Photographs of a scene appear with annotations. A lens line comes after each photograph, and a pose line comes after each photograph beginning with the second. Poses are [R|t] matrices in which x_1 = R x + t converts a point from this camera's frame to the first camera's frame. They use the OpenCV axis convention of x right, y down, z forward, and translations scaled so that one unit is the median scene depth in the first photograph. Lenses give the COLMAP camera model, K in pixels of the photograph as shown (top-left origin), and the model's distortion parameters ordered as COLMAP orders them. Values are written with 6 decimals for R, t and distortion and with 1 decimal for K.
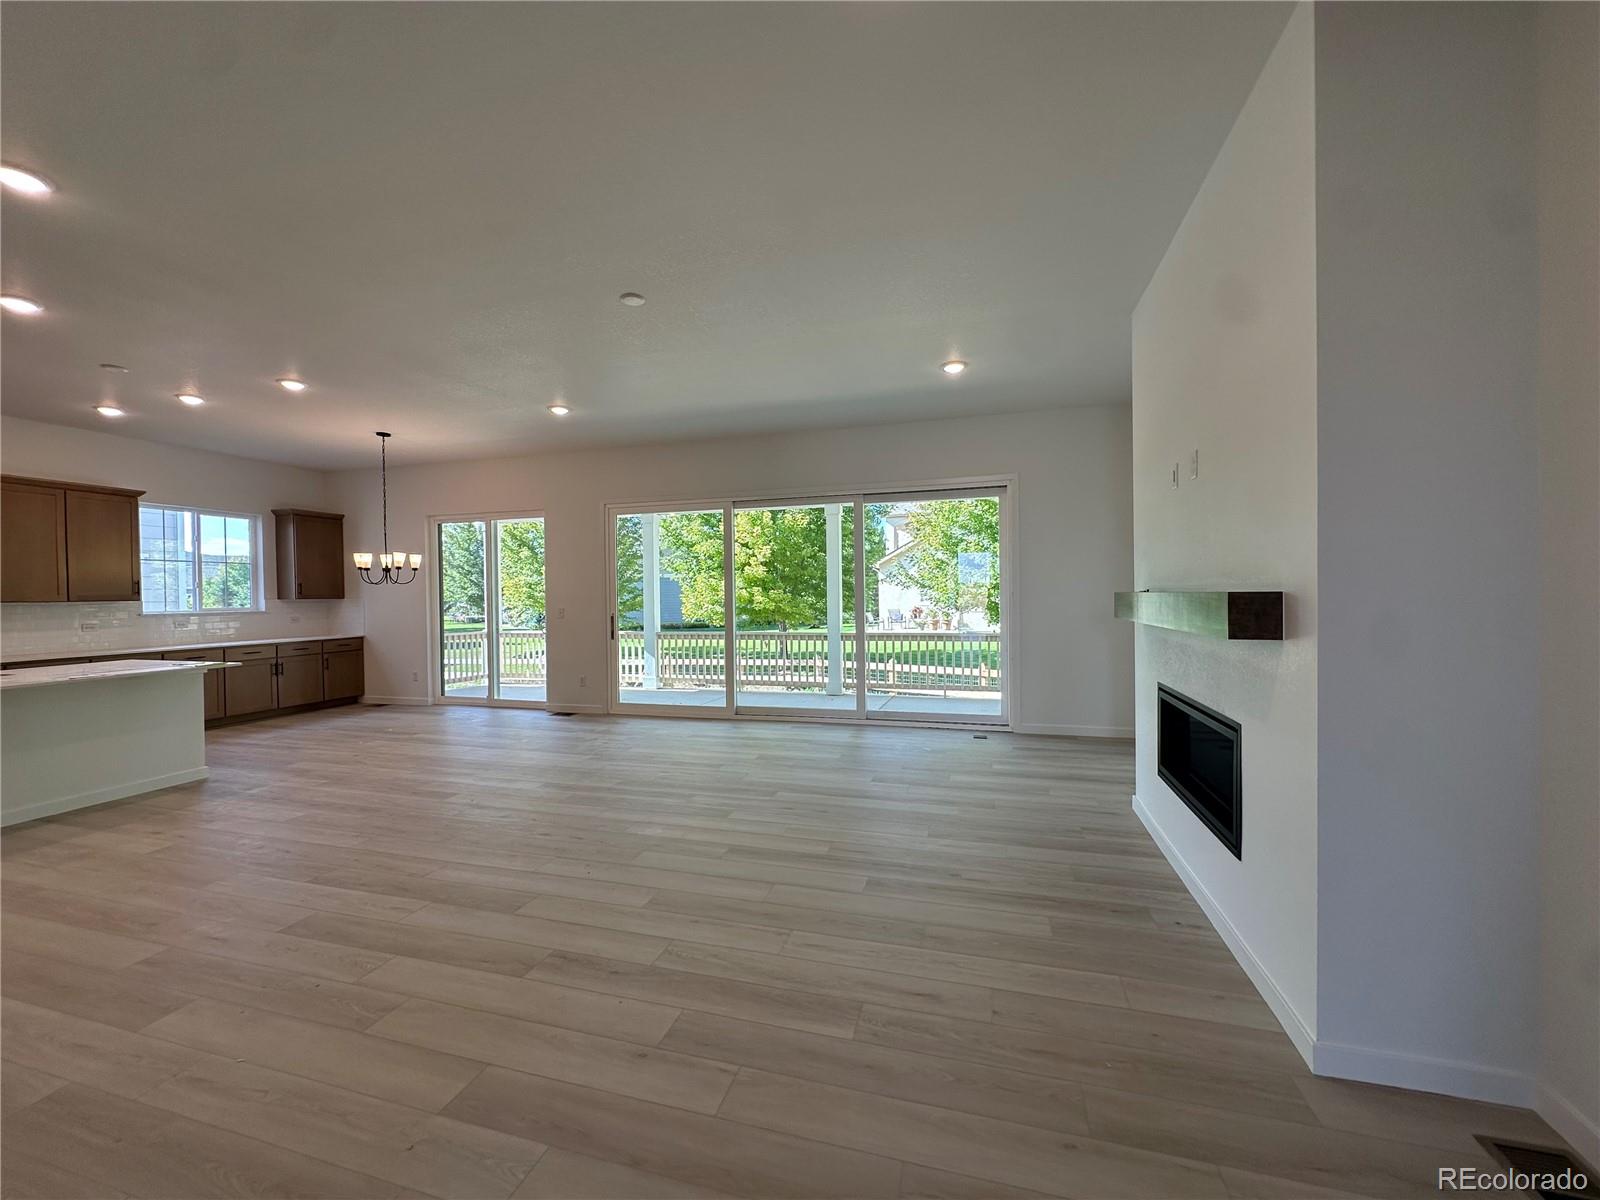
lens RADIAL K [[632.3, 0, 800.1], [0, 632.3, 608.7], [0, 0, 1]] dist [-0.000969, 0.000370]
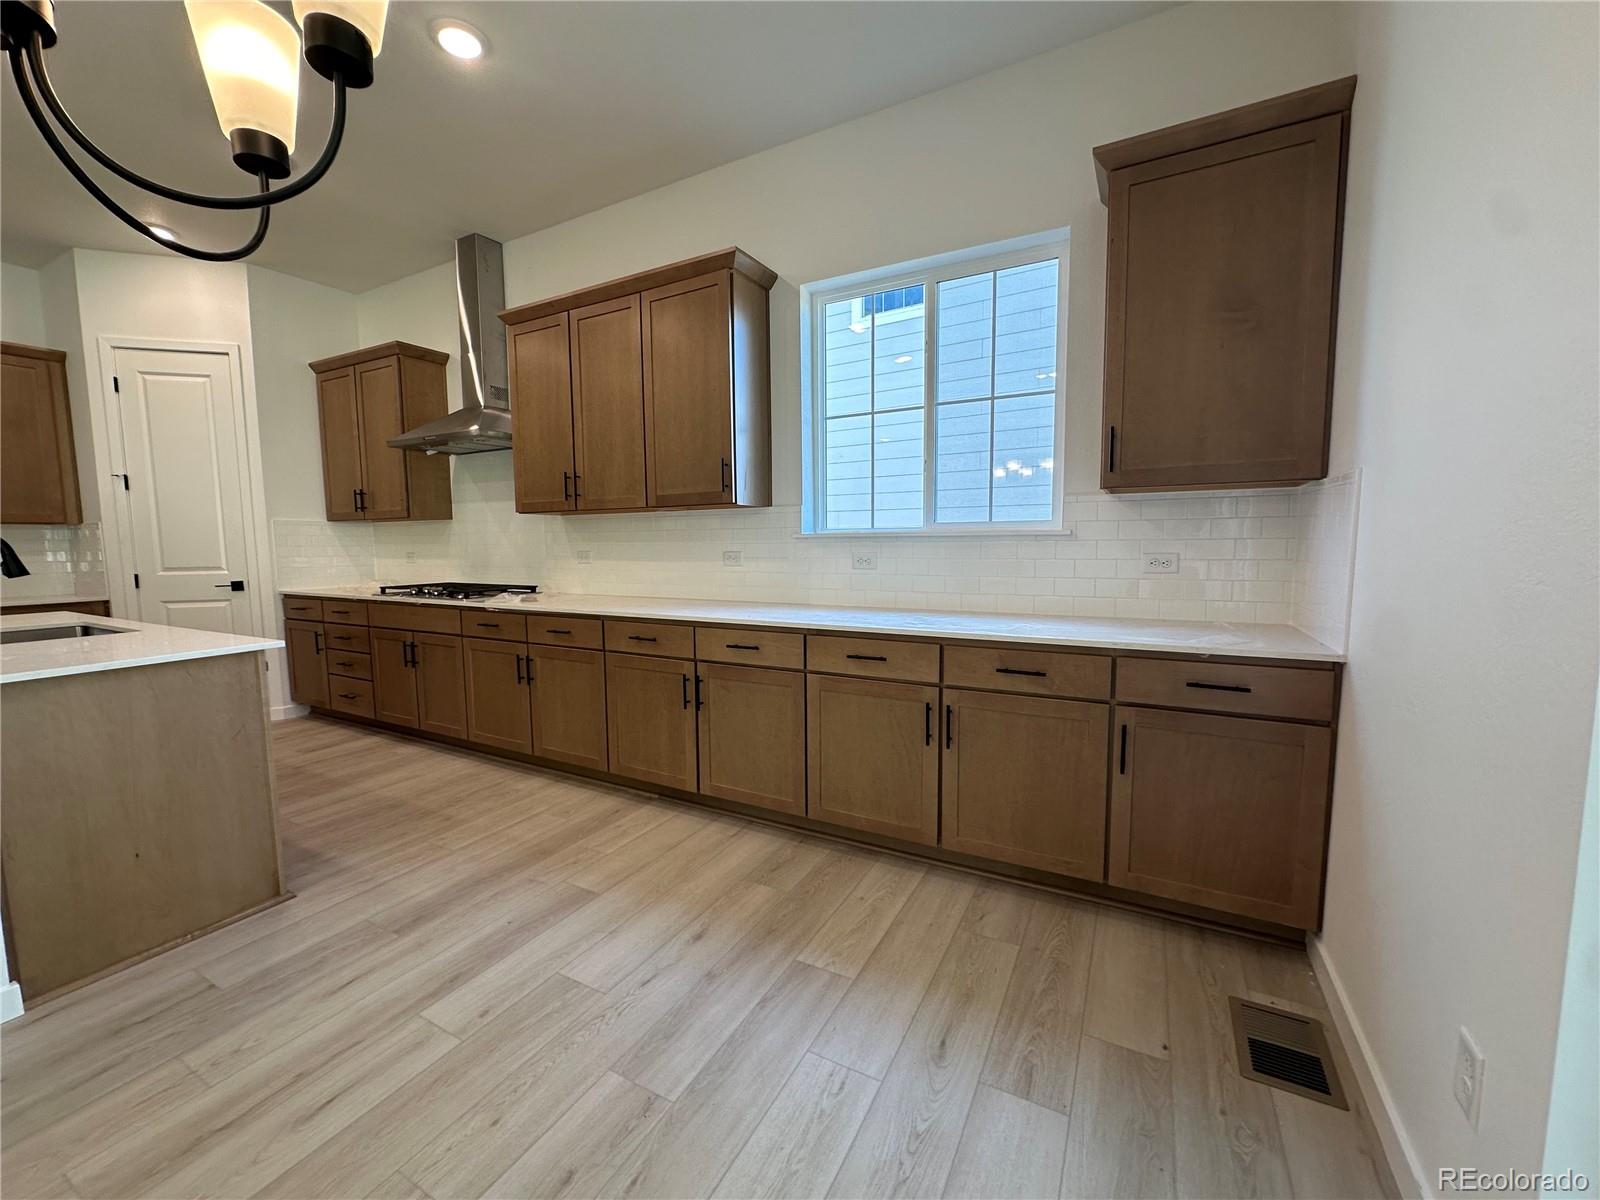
lens RADIAL K [[636.5, 0, 800.0], [0, 636.5, 600.0], [0, 0, 1]] dist [-0.000052, 0.000023]
pose [[-0.219549, 0.107939, -0.969612, -0.511145], [-0.008418, 0.993614, 0.112517, 0.002522], [0.975565, 0.032865, -0.217239, 0.976478]]
